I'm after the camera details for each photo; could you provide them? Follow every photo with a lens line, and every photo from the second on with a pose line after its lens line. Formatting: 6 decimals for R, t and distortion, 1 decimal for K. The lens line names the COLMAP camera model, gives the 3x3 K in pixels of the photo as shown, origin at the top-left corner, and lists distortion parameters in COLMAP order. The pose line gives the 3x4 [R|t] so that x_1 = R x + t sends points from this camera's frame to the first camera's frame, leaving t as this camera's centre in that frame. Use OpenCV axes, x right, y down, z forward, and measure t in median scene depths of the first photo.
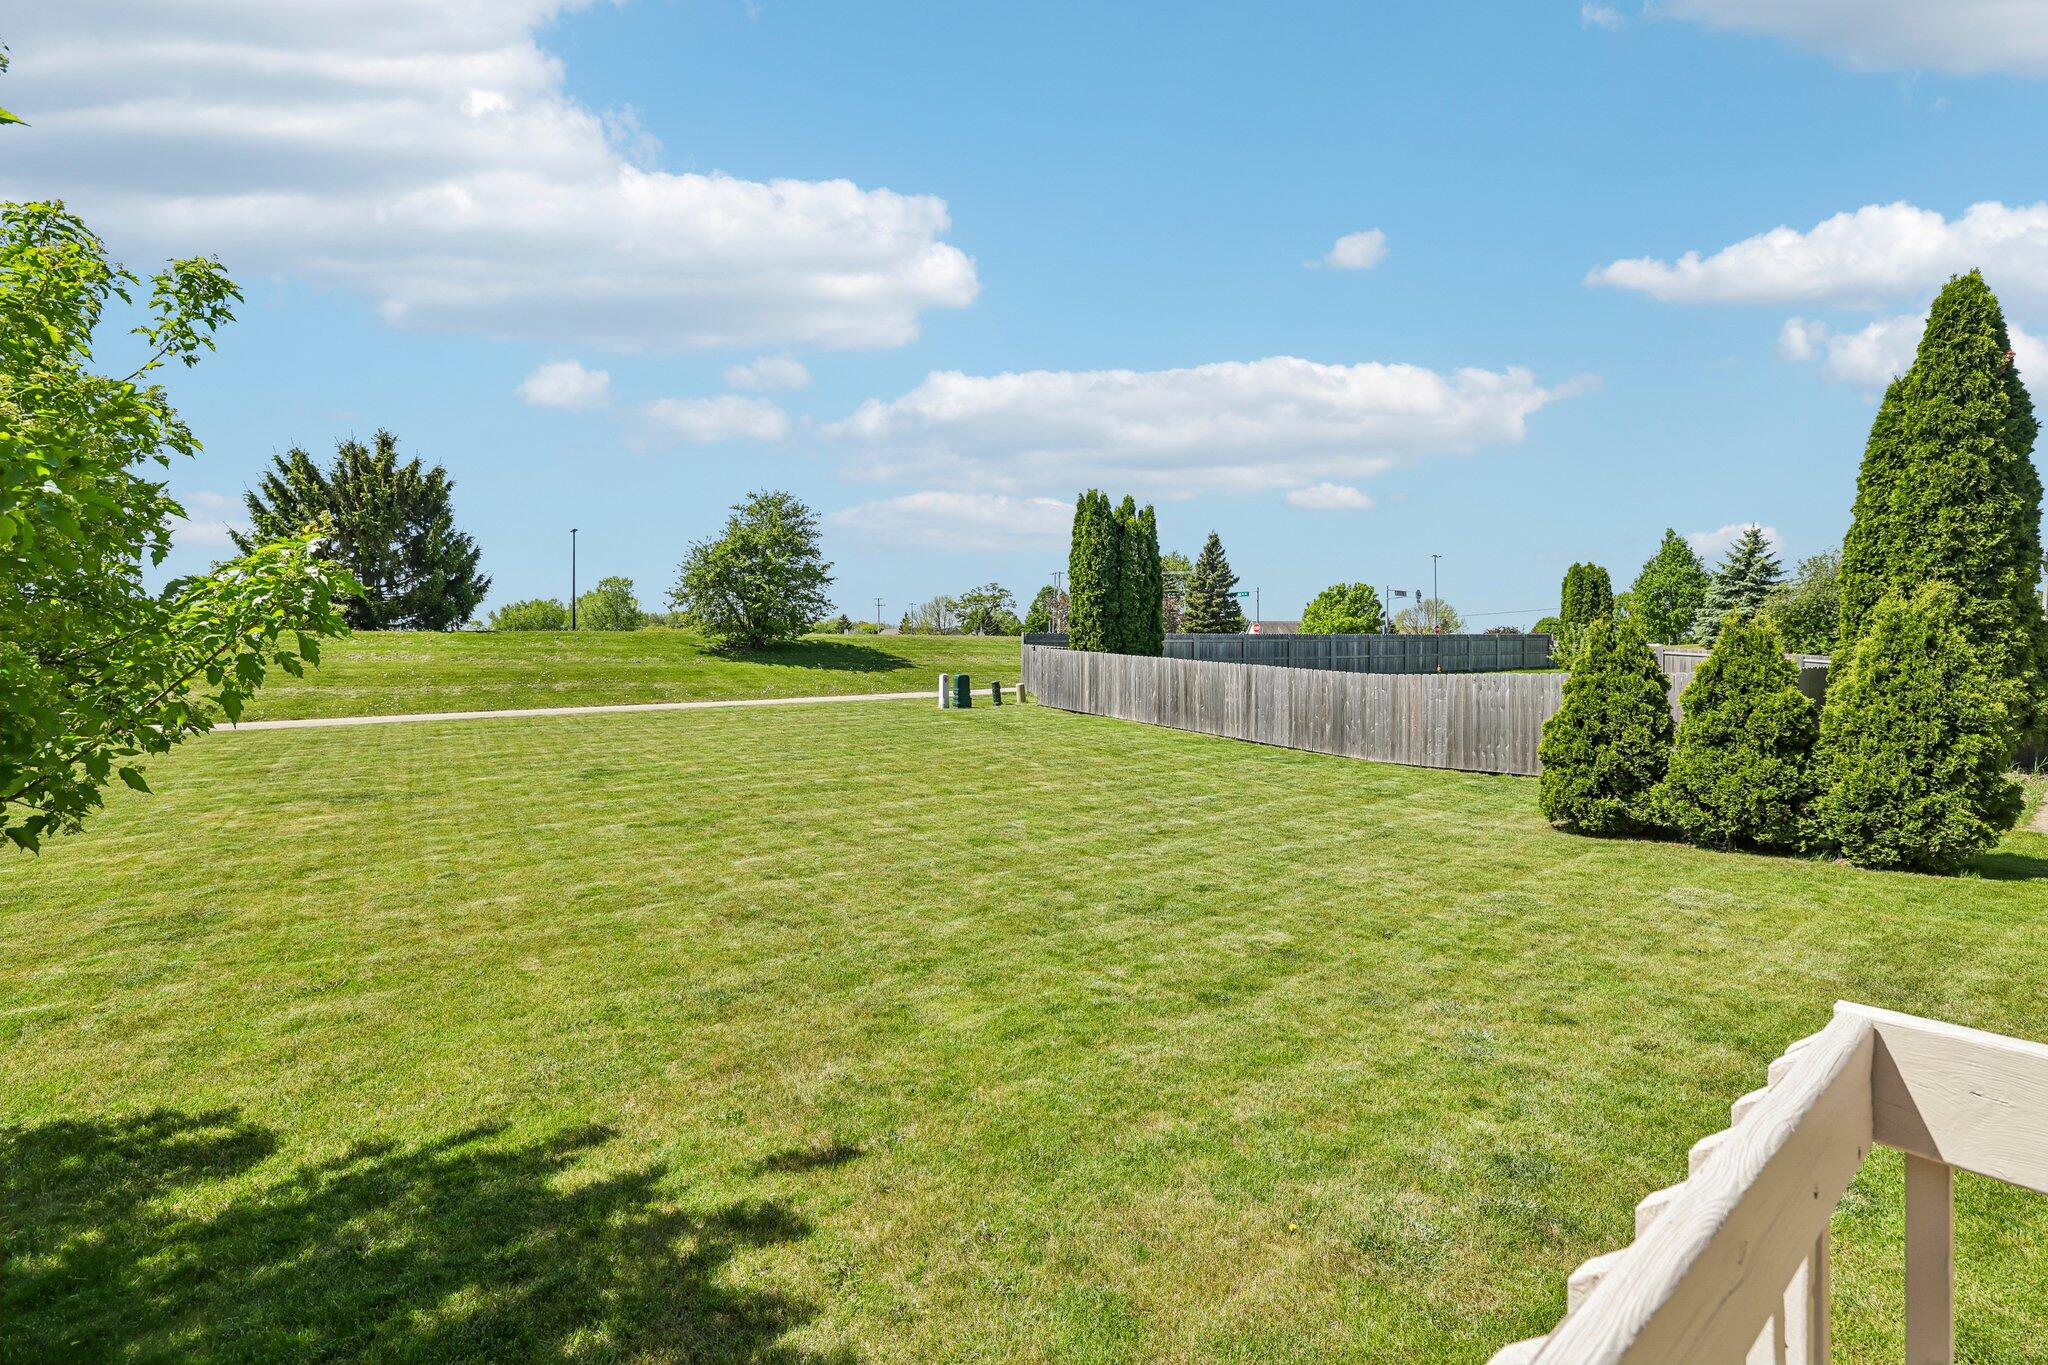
lens RADIAL K [[867.0, 0, 1007.0], [0, 867.0, 665.7], [0, 0, 1]] dist [0.003355, 0.001159]
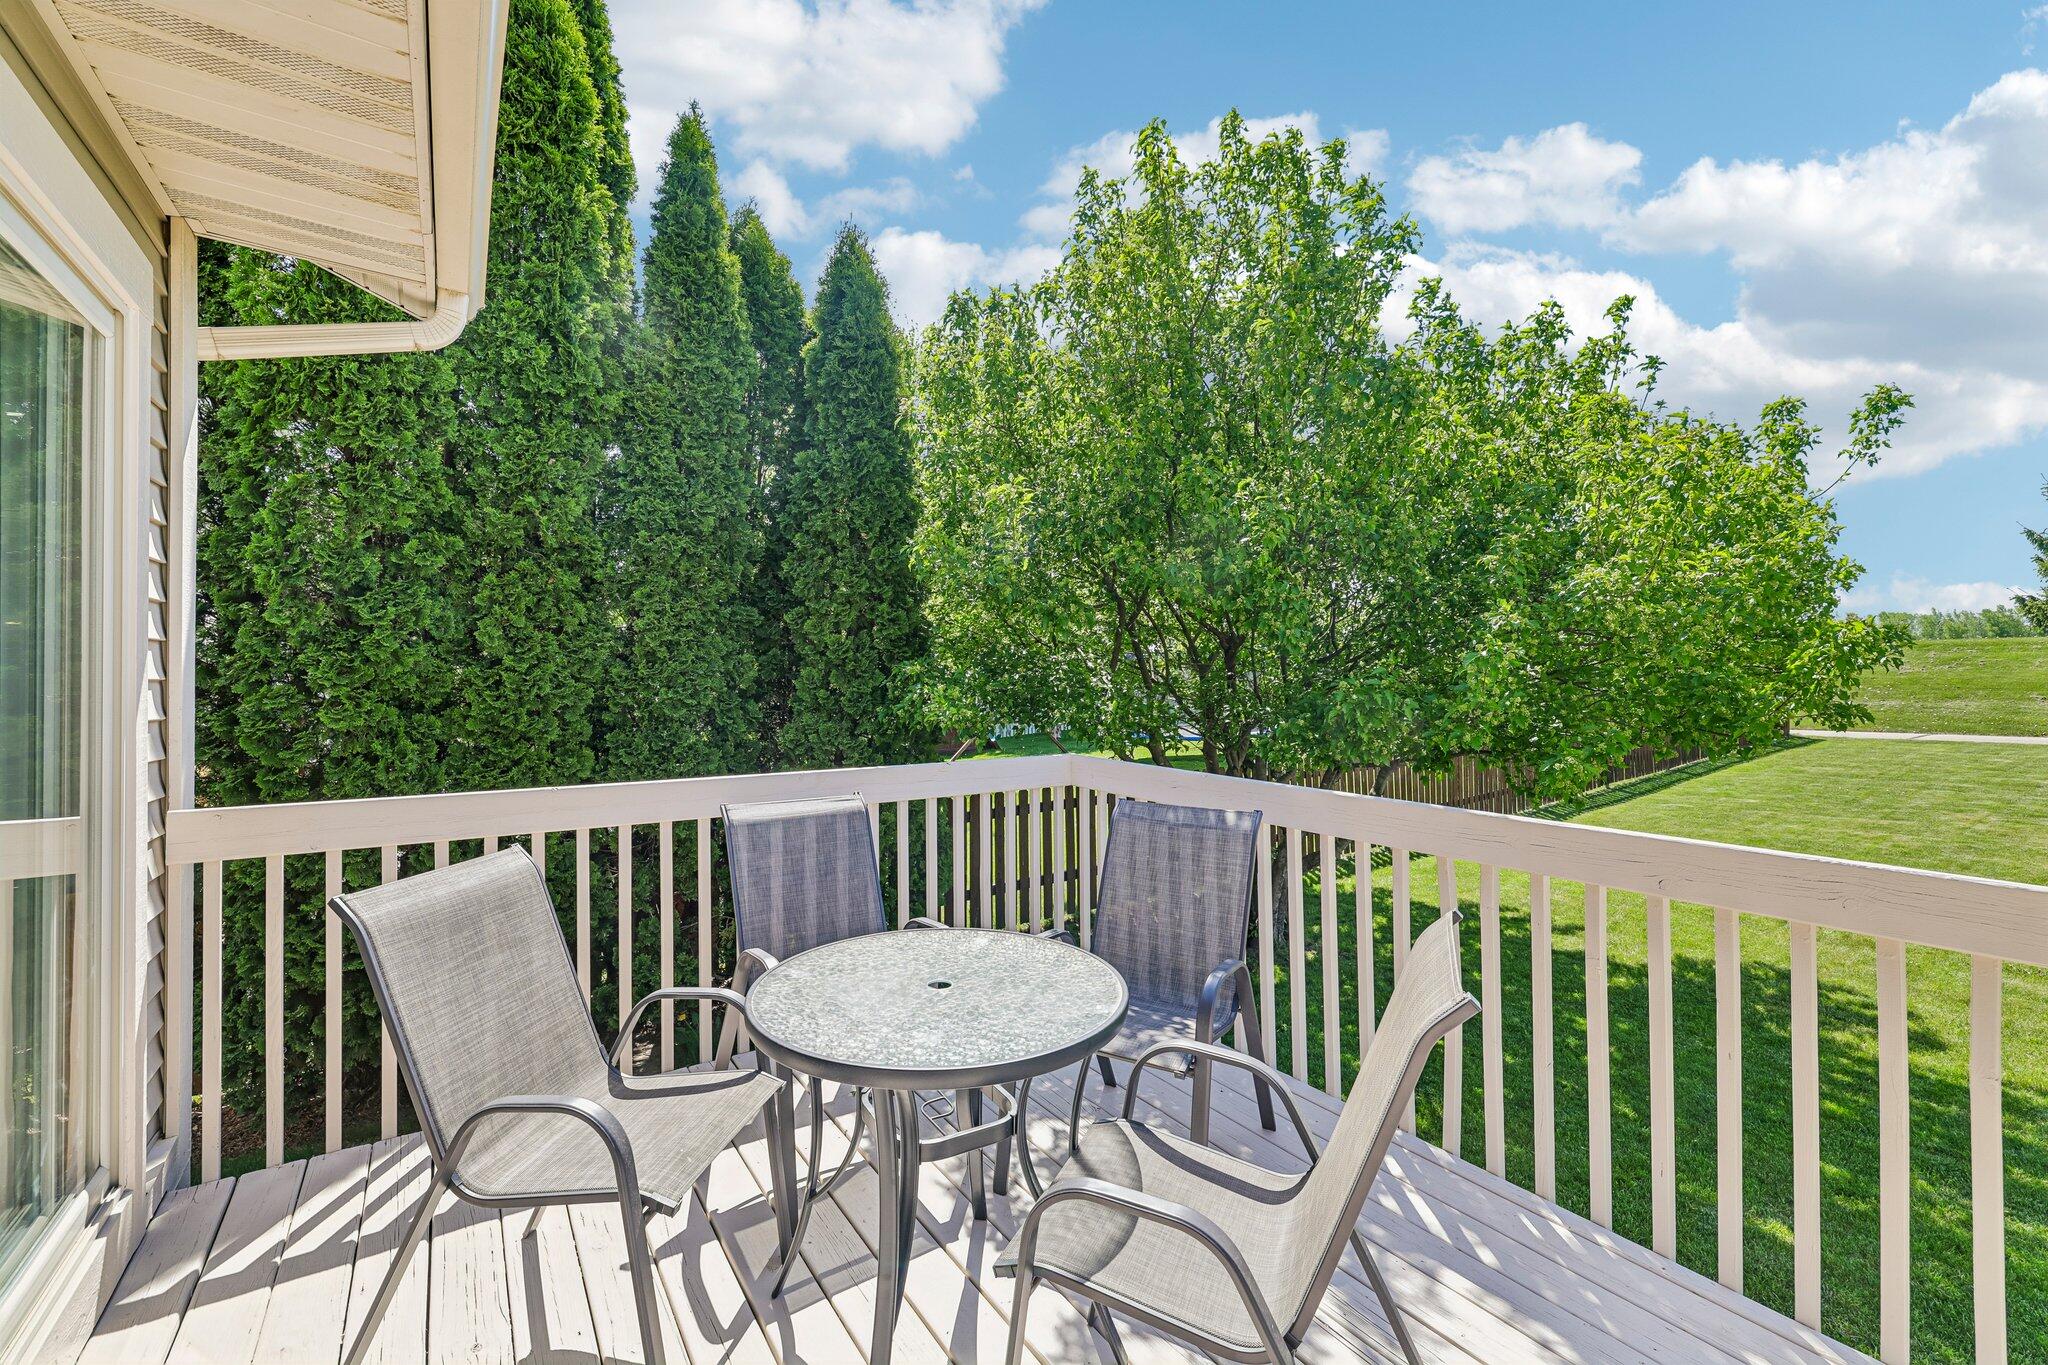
lens RADIAL K [[867.0, 0, 1019.8], [0, 867.0, 661.5], [0, 0, 1]] dist [0.003355, 0.001159]
pose [[-0.027733, -0.007283, -0.999589, 2.418115], [-0.007655, 0.999946, -0.007073, -0.014182], [0.999586, 0.007456, -0.027787, -1.636821]]
